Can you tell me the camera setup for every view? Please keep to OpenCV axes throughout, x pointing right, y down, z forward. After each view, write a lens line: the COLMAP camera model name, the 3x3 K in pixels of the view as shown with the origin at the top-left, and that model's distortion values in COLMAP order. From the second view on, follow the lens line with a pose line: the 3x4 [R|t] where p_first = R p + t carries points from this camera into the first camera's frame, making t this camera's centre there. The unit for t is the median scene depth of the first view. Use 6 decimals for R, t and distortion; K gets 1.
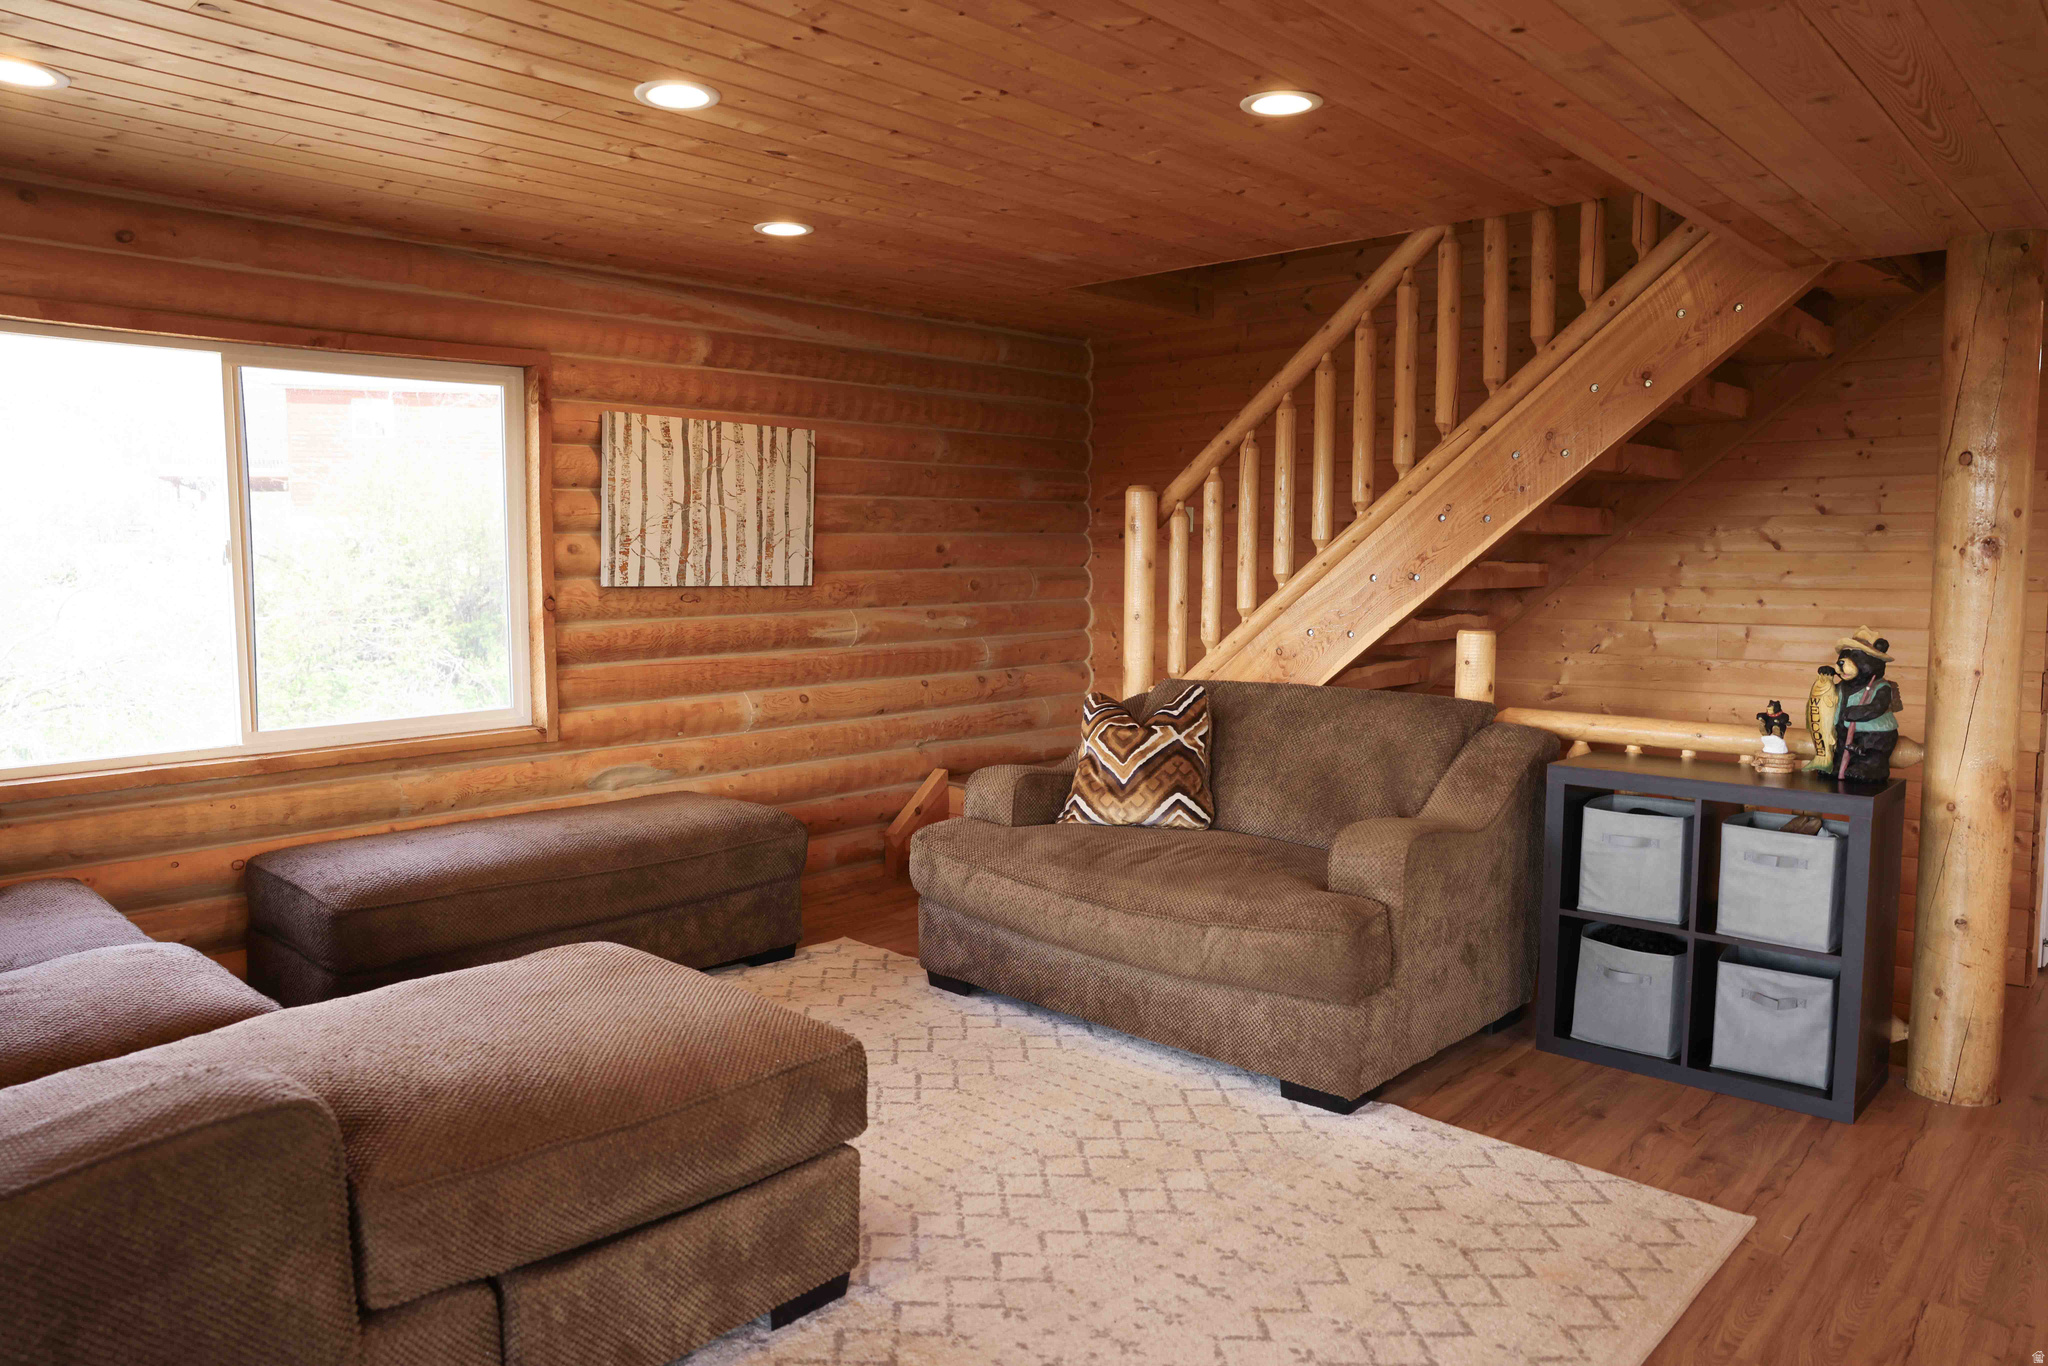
lens RADIAL K [[1402.0, 0, 1026.3], [0, 1402.0, 677.0], [0, 0, 1]] dist [-0.113819, 0.101444]
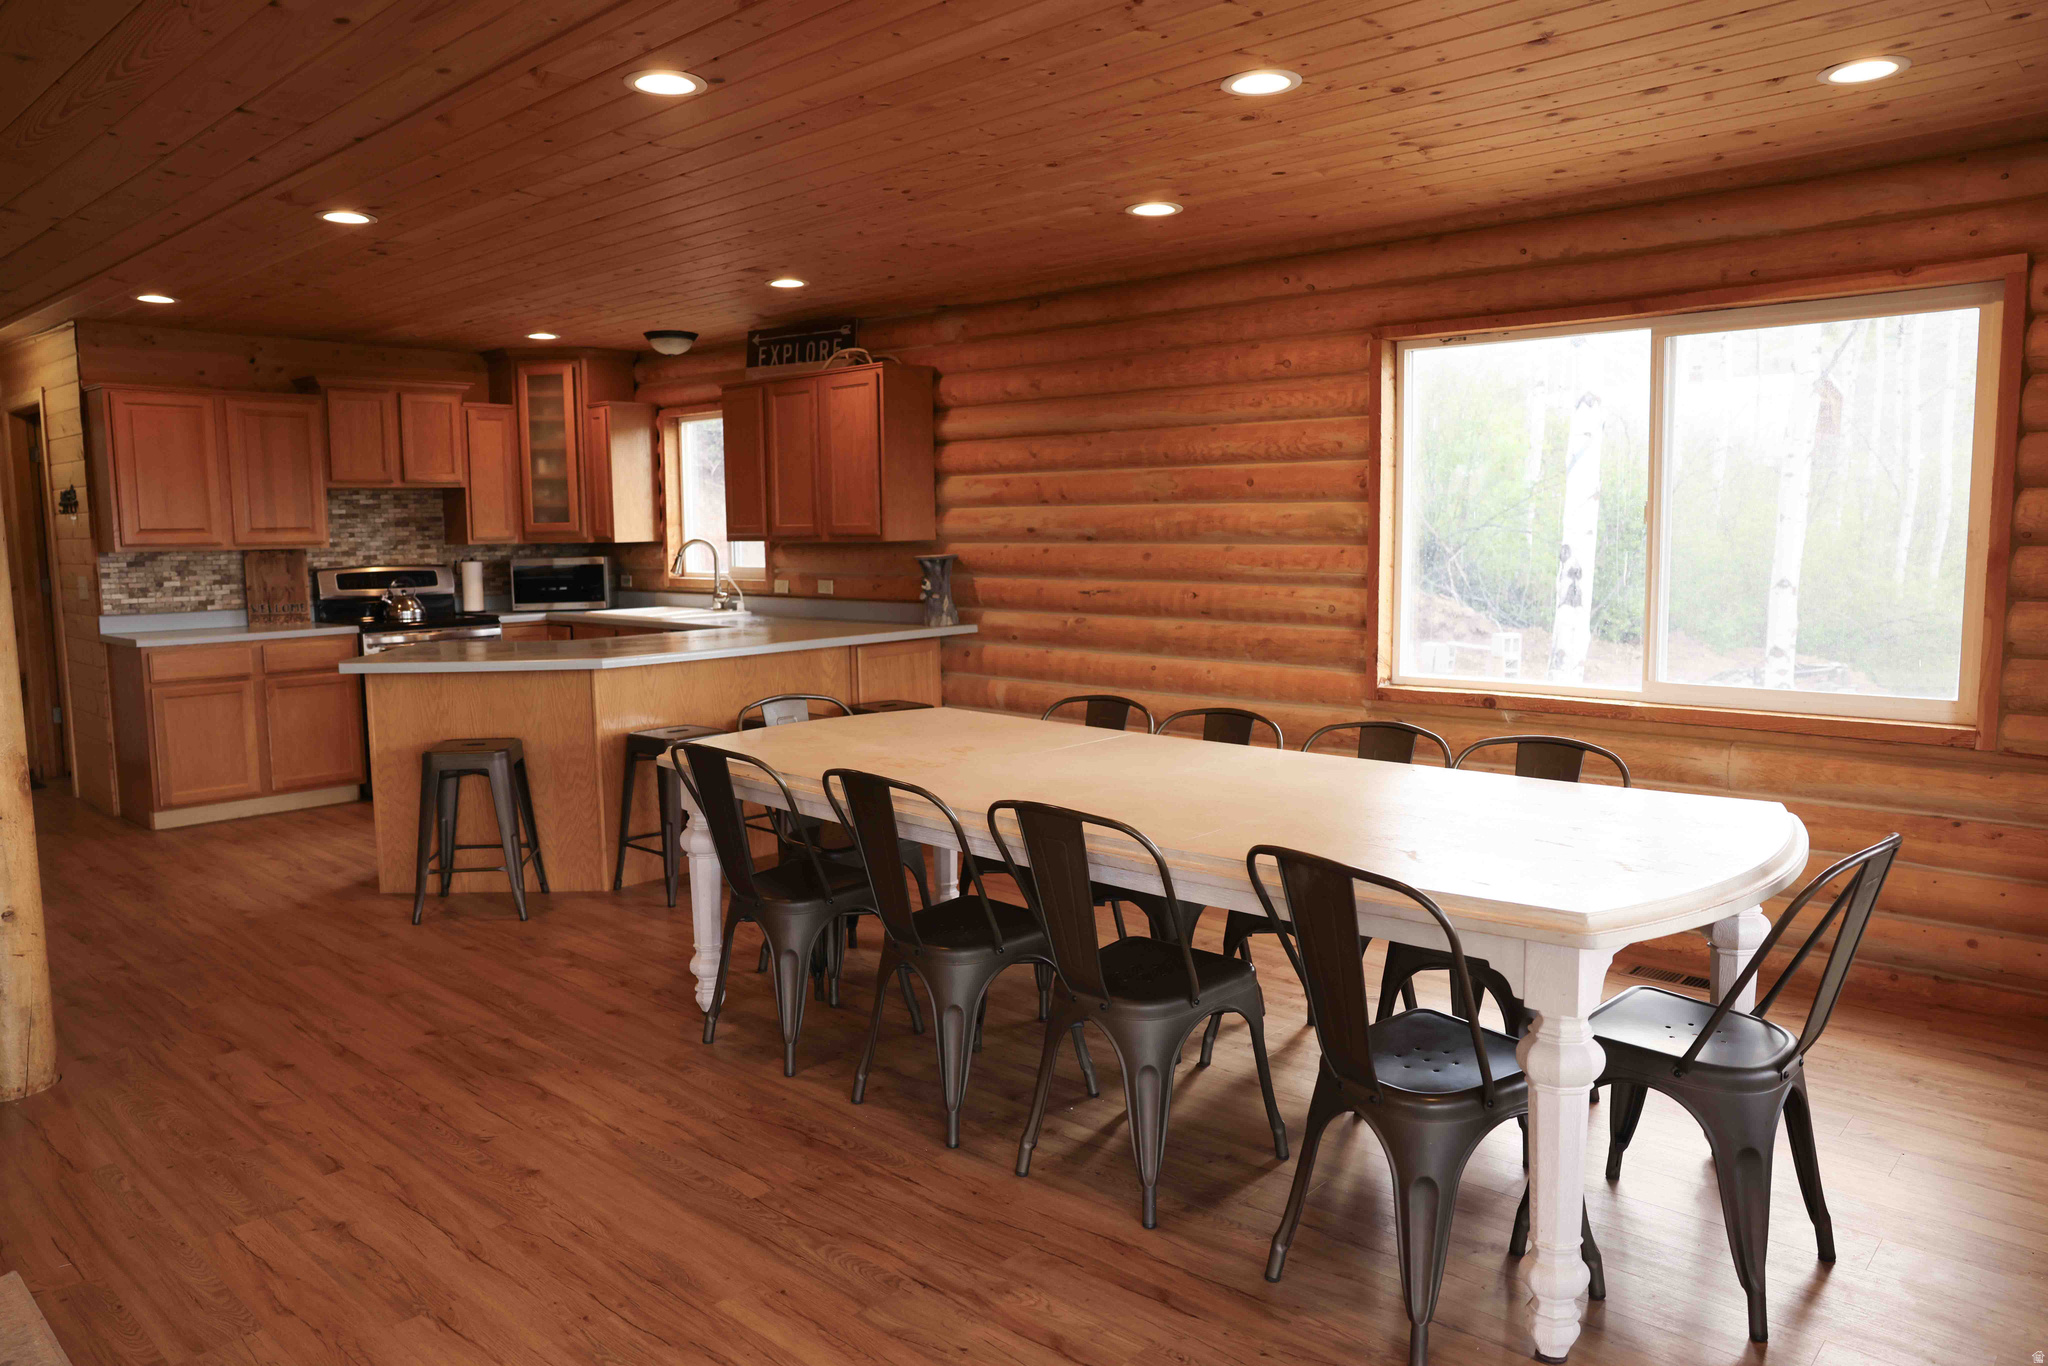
lens RADIAL K [[1400.0, 0, 1028.8], [0, 1400.0, 673.3], [0, 0, 1]] dist [-0.108060, 0.092509]
pose [[0.005810, -0.105600, 0.994392, -0.189844], [0.101904, 0.989294, 0.104463, -0.014350], [-0.994777, 0.100726, 0.016509, 0.158554]]
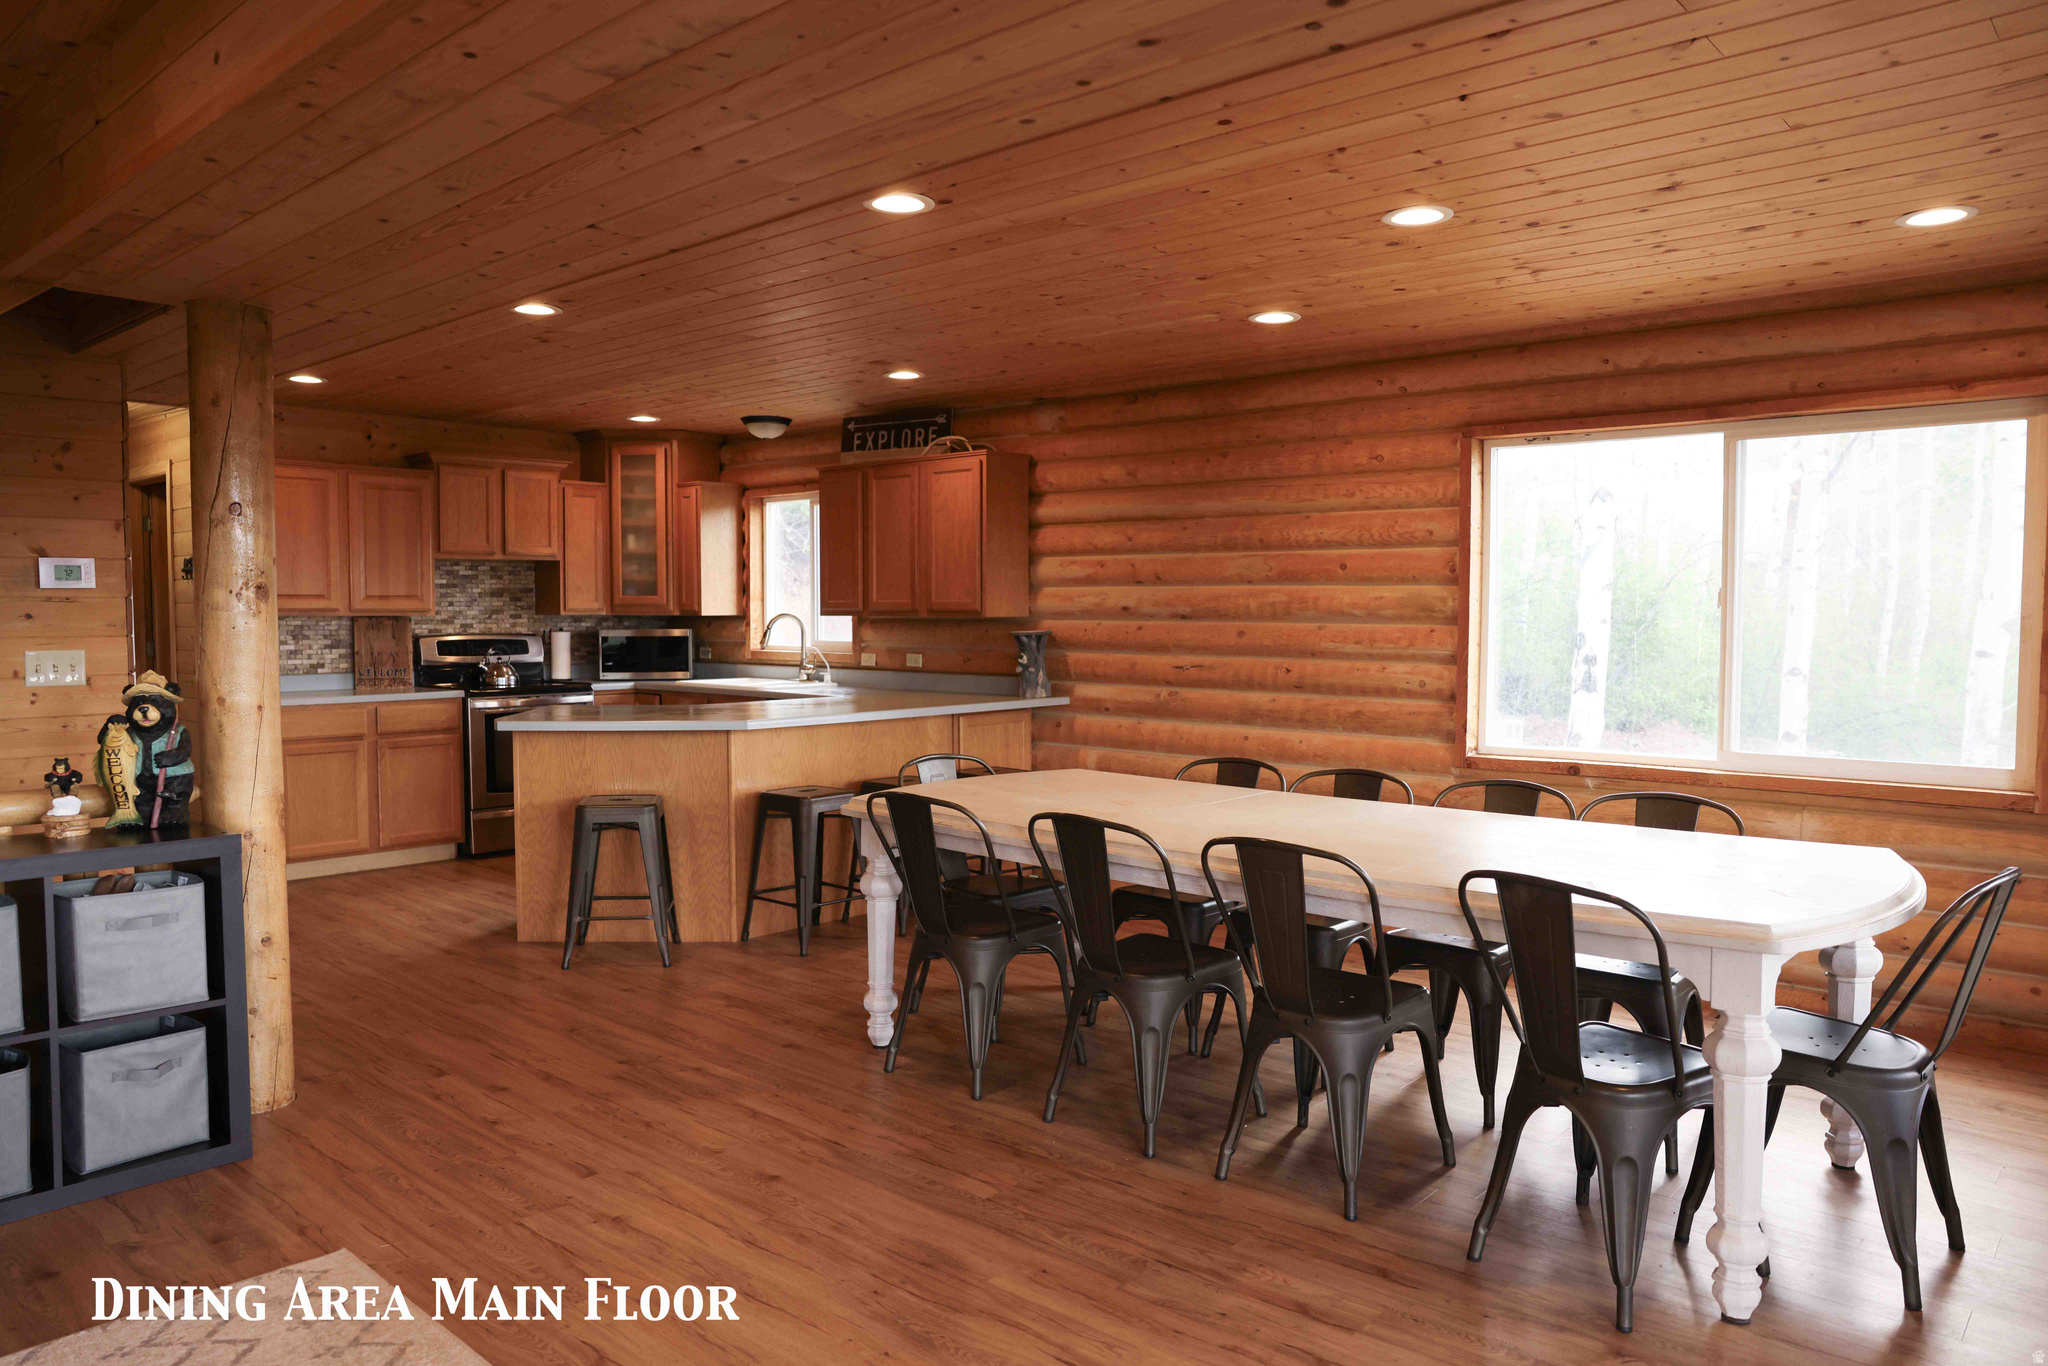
lens RADIAL K [[1402.0, 0, 1026.3], [0, 1402.0, 677.0], [0, 0, 1]] dist [-0.113819, 0.101444]
pose [[-0.008970, -0.047015, 0.998854, -0.270923], [0.087816, 0.994998, 0.047622, -0.017392], [-0.996096, 0.088142, -0.004797, 0.272021]]
